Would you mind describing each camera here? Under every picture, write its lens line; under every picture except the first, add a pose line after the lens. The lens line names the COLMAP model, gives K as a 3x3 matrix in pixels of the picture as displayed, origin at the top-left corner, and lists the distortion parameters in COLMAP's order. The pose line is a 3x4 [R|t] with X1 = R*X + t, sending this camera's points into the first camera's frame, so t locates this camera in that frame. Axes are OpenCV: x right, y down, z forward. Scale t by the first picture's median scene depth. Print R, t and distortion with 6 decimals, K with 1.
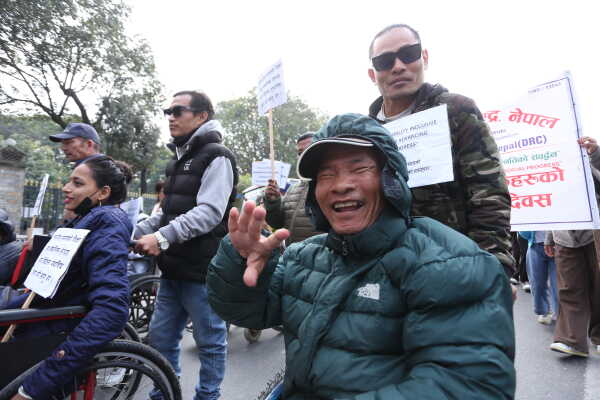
lens RADIAL K [[299.0, 0, 300.0], [0, 299.0, 200.0], [0, 0, 1]] dist [0.000448, 0.000492]
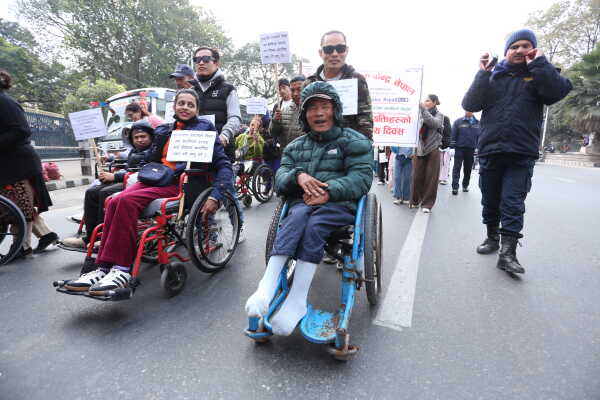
lens RADIAL K [[299.0, 0, 300.0], [0, 299.0, 200.0], [0, 0, 1]] dist [0.000448, 0.000492]
pose [[0.920566, -0.087494, 0.380660, -0.807307], [-0.022254, 0.961255, 0.274762, -0.030216], [-0.389952, -0.261408, 0.882952, -1.055387]]
